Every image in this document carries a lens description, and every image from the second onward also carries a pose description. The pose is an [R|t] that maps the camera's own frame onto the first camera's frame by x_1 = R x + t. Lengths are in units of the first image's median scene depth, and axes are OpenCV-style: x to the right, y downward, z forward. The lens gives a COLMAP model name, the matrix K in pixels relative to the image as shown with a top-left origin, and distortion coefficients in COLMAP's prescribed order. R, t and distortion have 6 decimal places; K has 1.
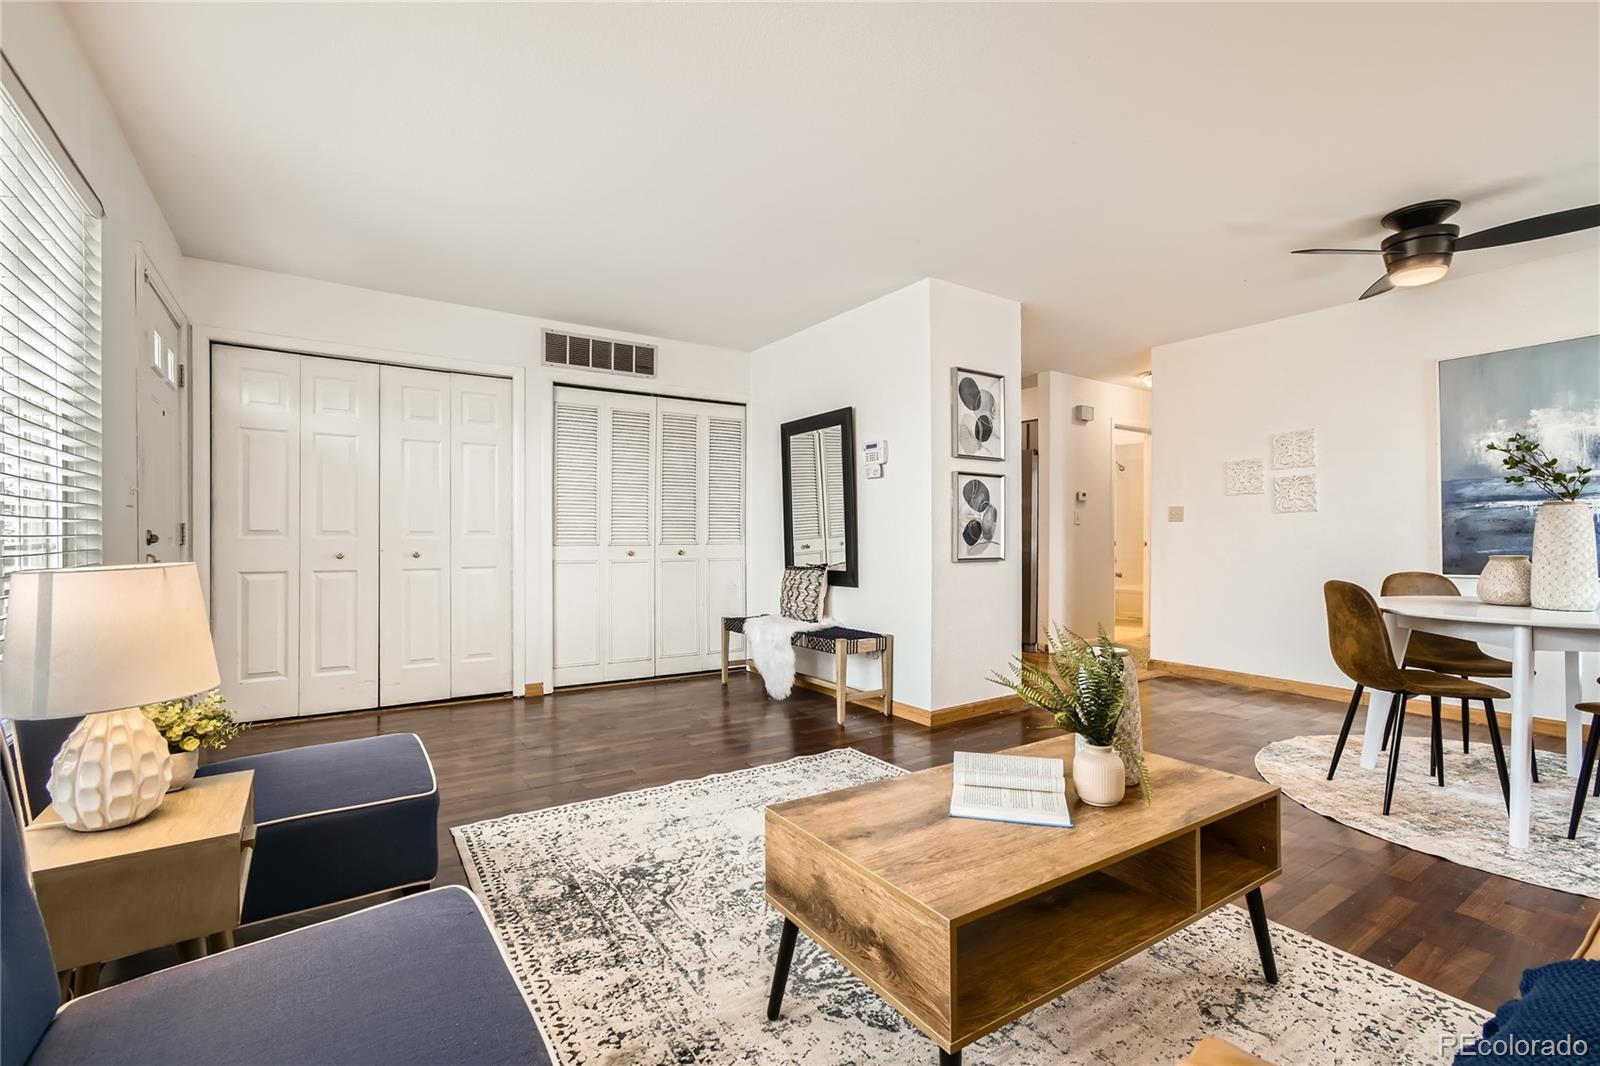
lens RADIAL K [[714.0, 0, 801.2], [0, 714.0, 537.9], [0, 0, 1]] dist [-0.010961, 0.008401]
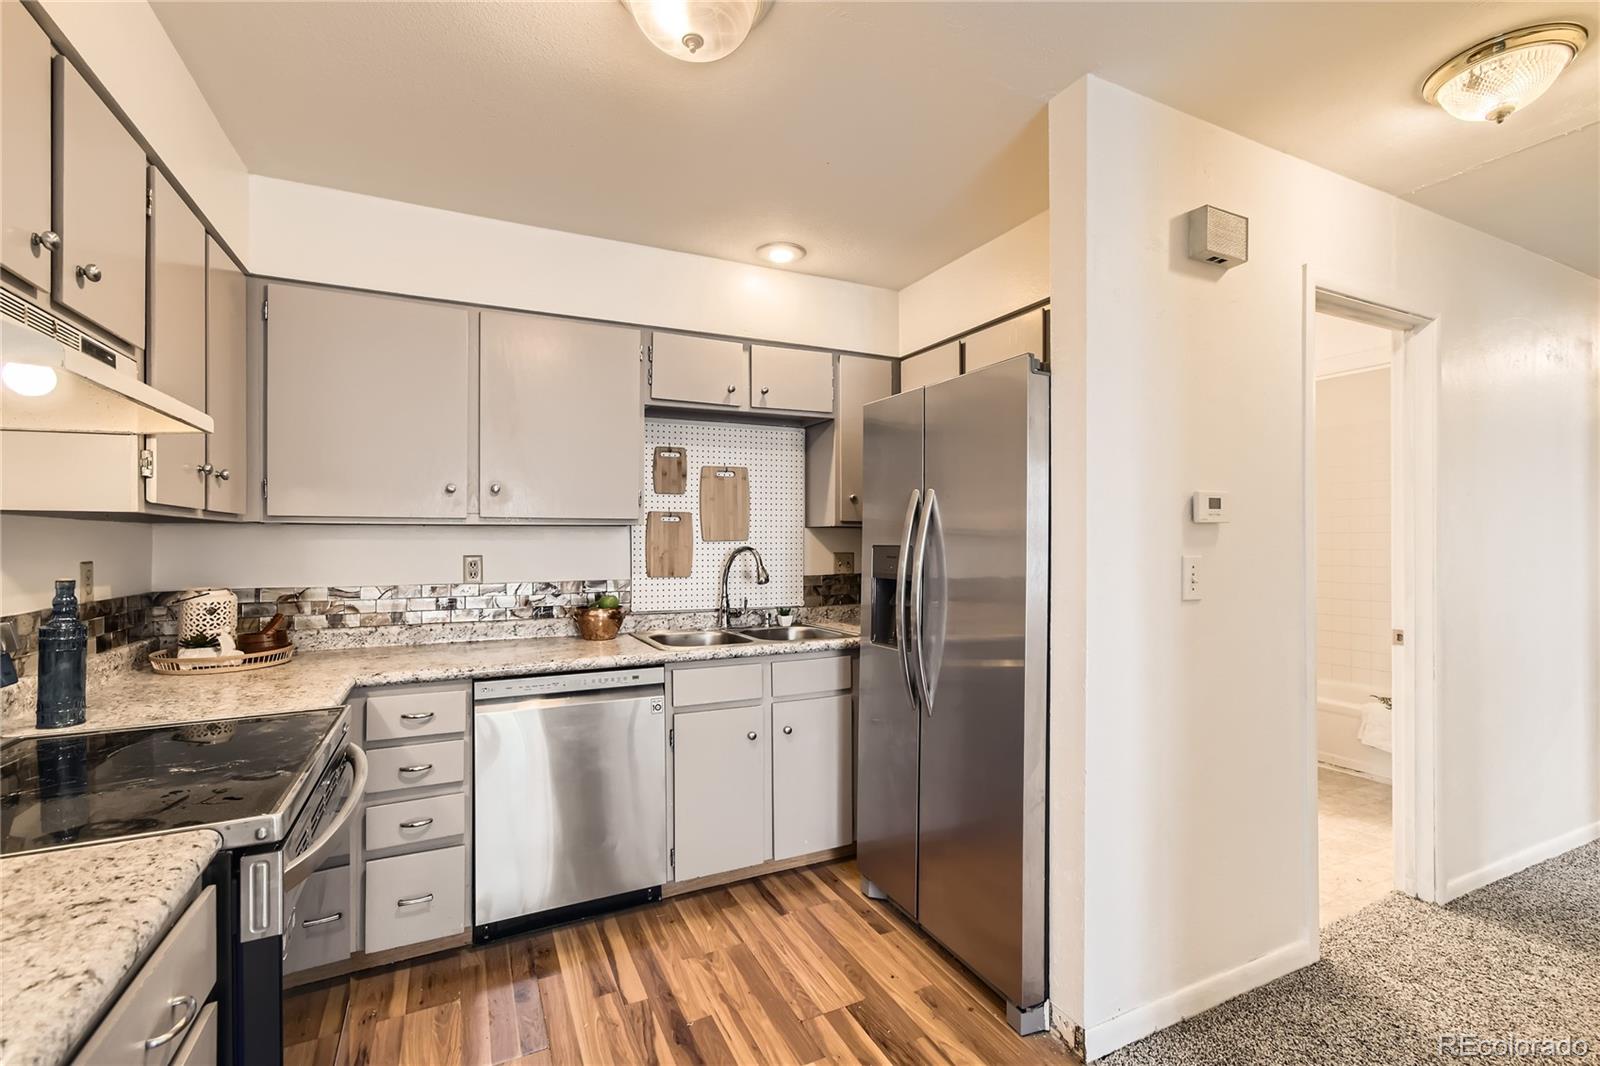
lens RADIAL K [[714.0, 0, 808.6], [0, 714.0, 539.5], [0, 0, 1]] dist [-0.010961, 0.008401]
pose [[0.991164, 0.000838, -0.132639, 0.556246], [-0.001610, 0.999982, -0.005714, -0.090594], [0.132632, 0.005877, 0.991148, 1.416349]]
